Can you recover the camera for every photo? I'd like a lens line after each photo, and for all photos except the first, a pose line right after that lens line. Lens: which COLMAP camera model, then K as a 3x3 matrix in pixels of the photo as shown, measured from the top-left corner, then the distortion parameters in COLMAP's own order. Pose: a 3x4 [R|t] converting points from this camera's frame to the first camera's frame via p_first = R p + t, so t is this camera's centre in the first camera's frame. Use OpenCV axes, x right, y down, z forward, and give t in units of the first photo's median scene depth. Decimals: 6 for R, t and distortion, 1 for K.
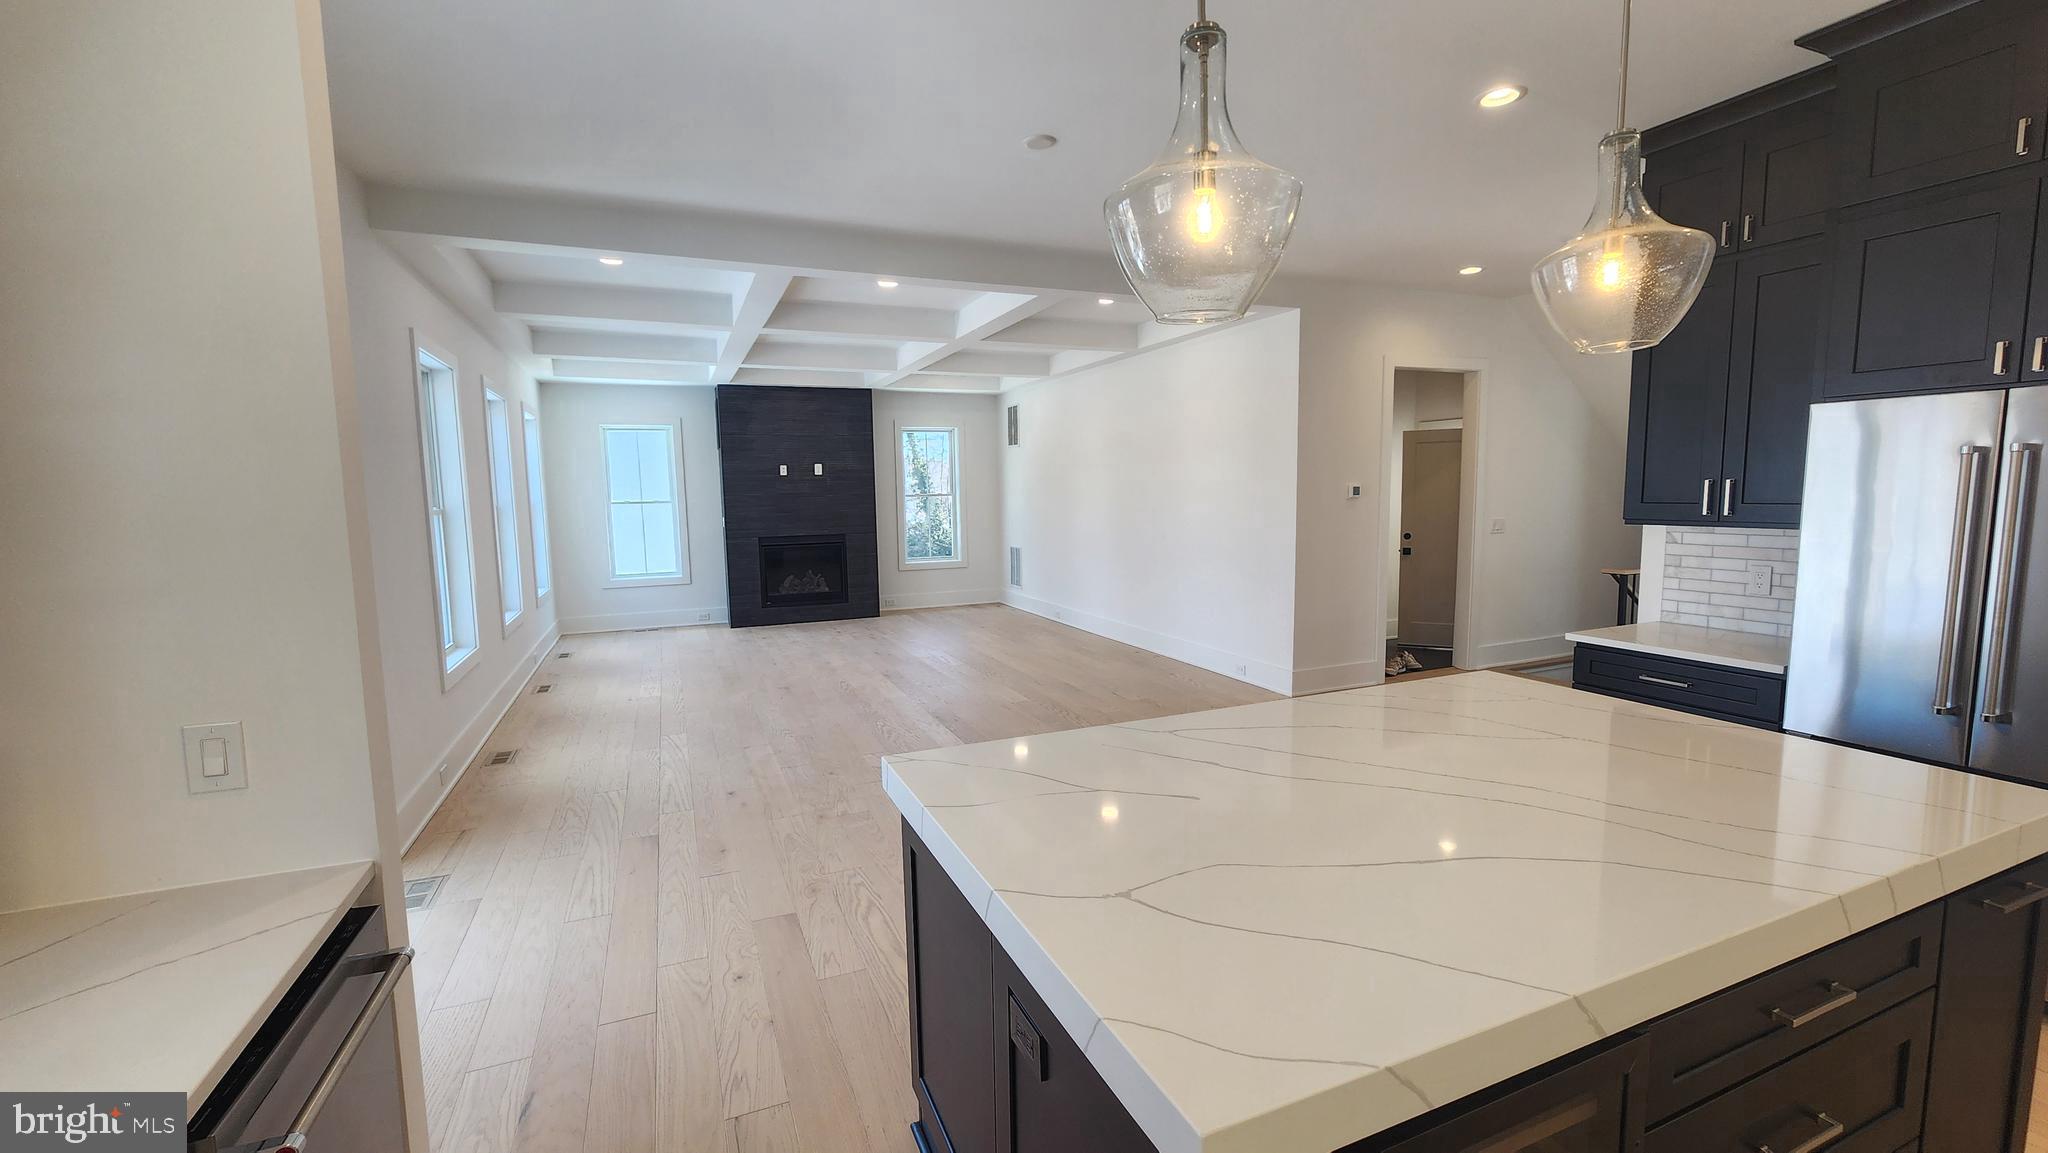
lens RADIAL K [[844.0, 0, 1020.0], [0, 844.0, 579.8], [0, 0, 1]] dist [-0.003252, 0.000267]
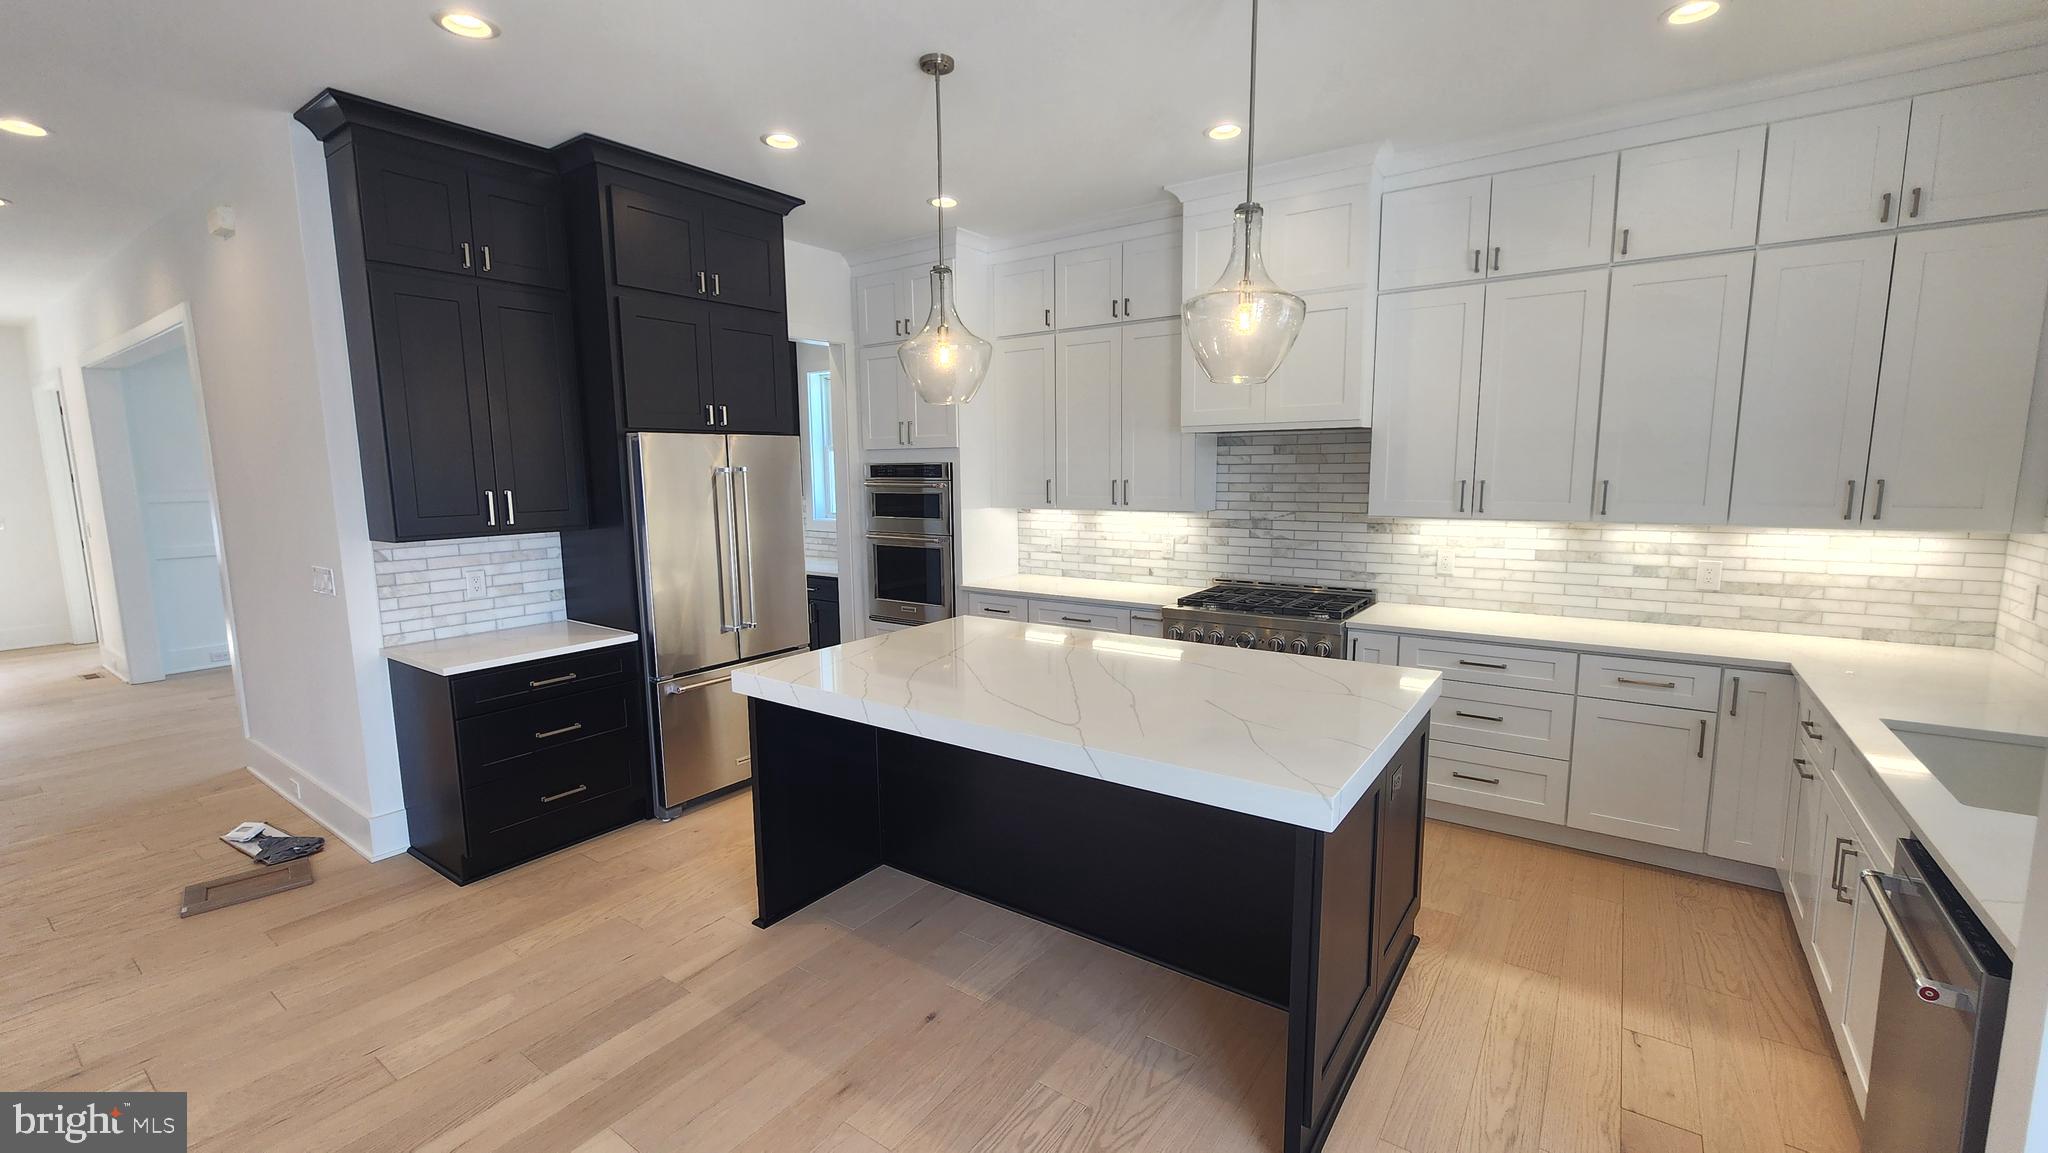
lens RADIAL K [[844.0, 0, 1020.1], [0, 844.0, 581.7], [0, 0, 1]] dist [-0.003252, 0.000267]
pose [[-0.515394, -0.090468, 0.852164, -0.372436], [0.114816, 0.978156, 0.173285, -0.100938], [-0.849227, 0.187152, -0.493749, 0.860458]]
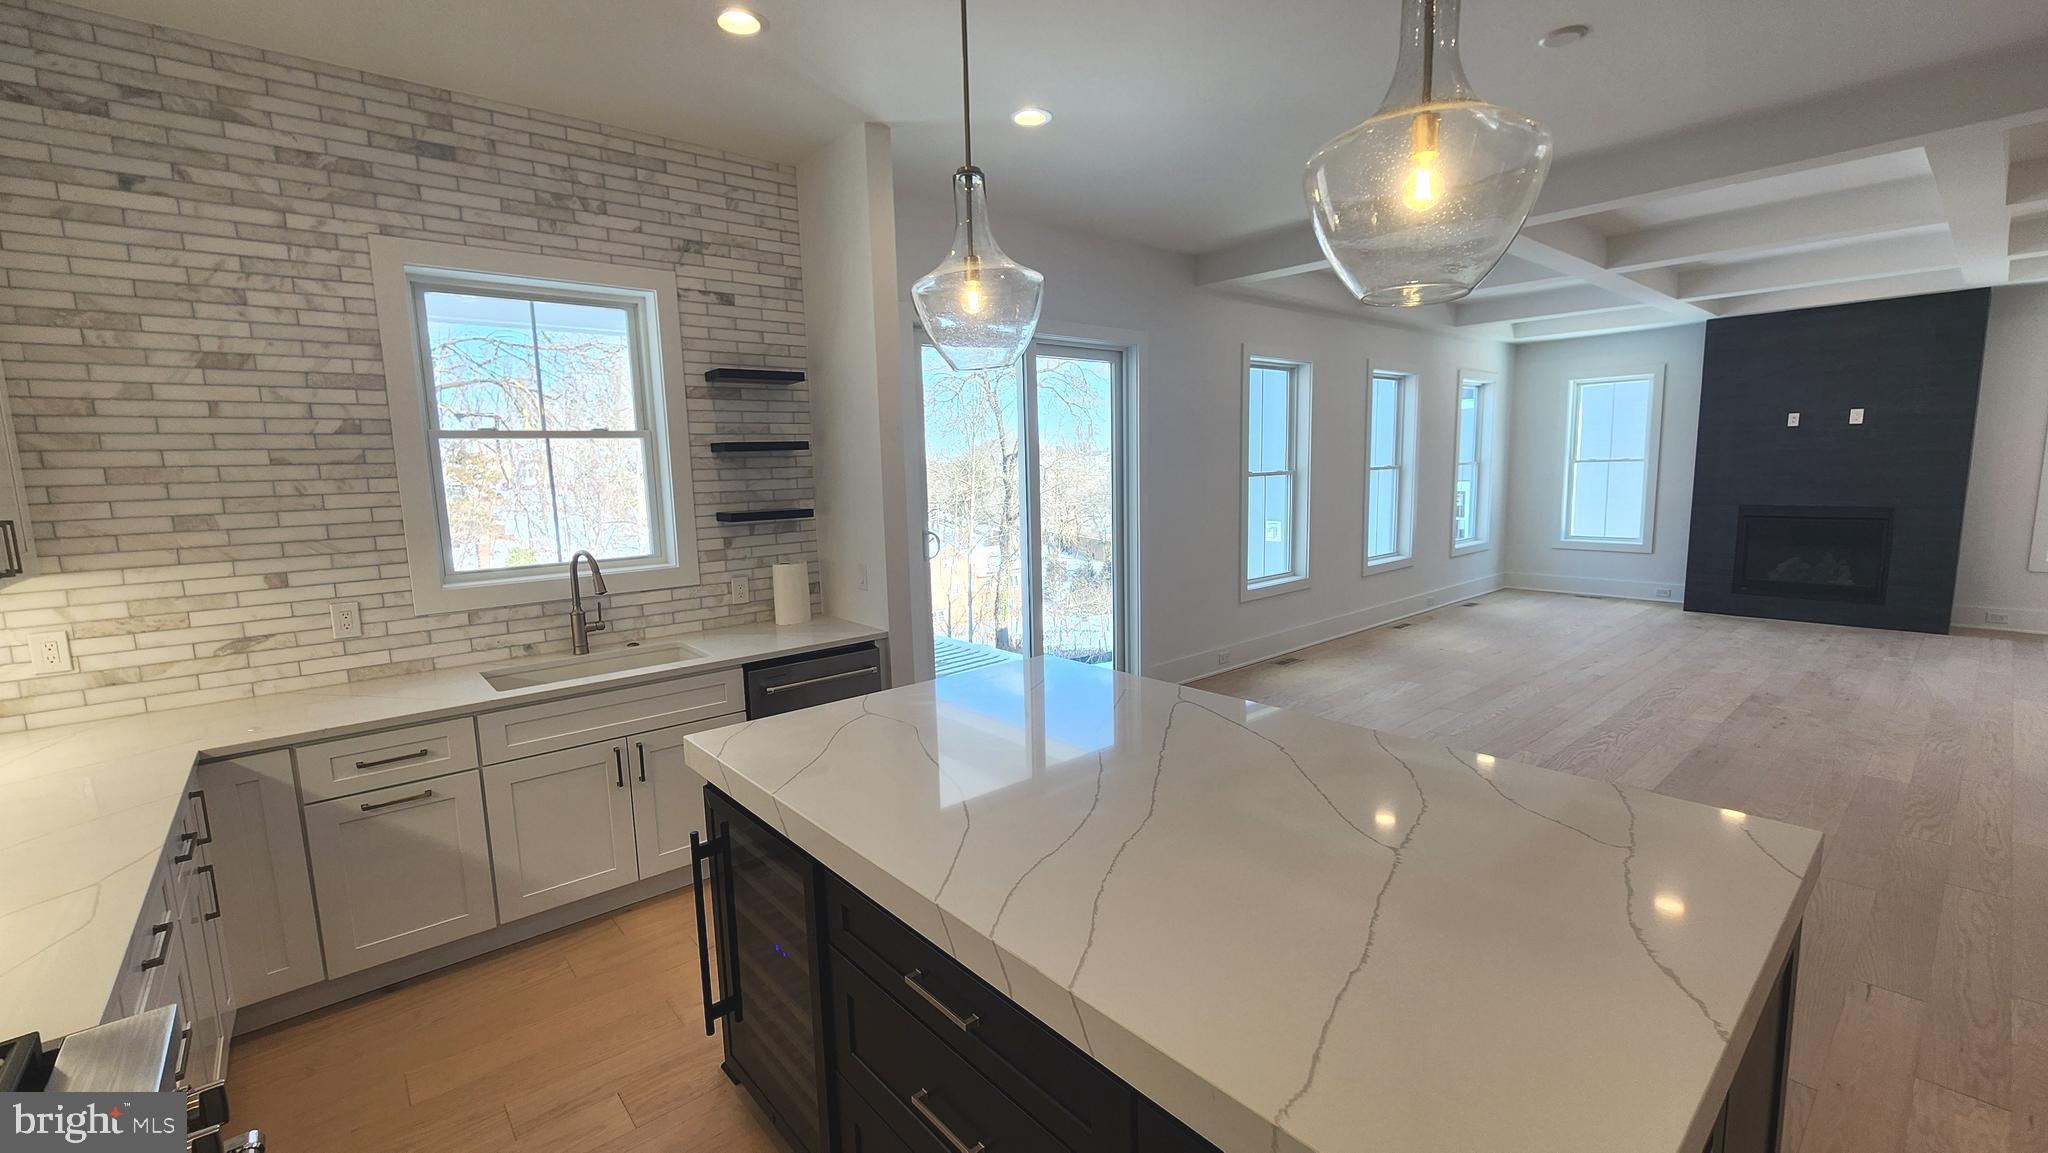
lens RADIAL K [[844.0, 0, 1018.4], [0, 844.0, 578.4], [0, 0, 1]] dist [-0.003252, 0.000267]
pose [[0.306377, 0.141022, -0.941406, 0.633543], [-0.084028, 0.989111, 0.120822, -0.052944], [0.948194, 0.042087, 0.314890, 0.244443]]
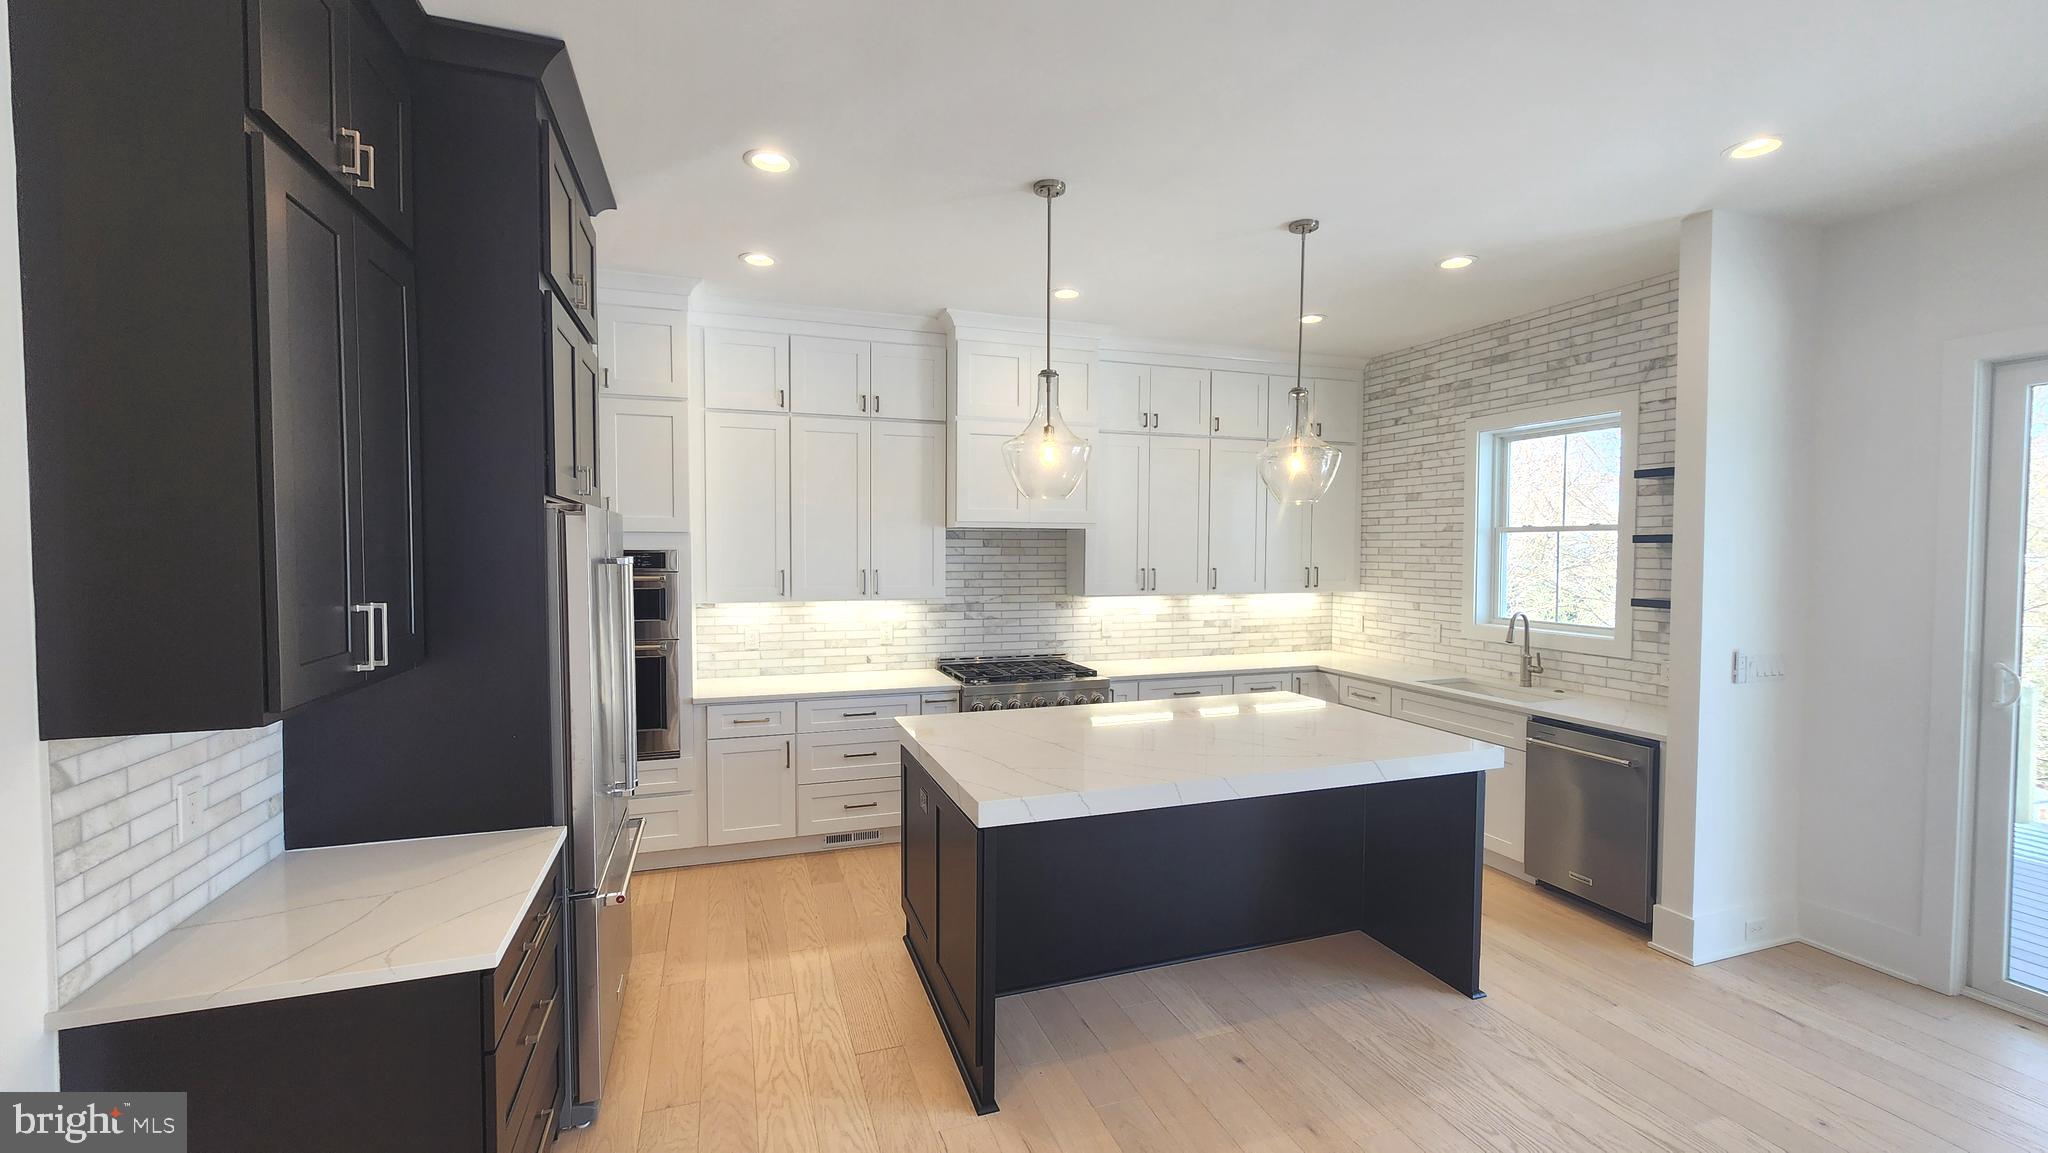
lens RADIAL K [[844.0, 0, 1021.1], [0, 844.0, 581.4], [0, 0, 1]] dist [-0.003252, 0.000267]
pose [[-0.997875, 0.014154, 0.063609, 0.324226], [0.023446, 0.988739, 0.147804, -0.178223], [-0.060800, 0.148981, -0.986969, 1.318443]]
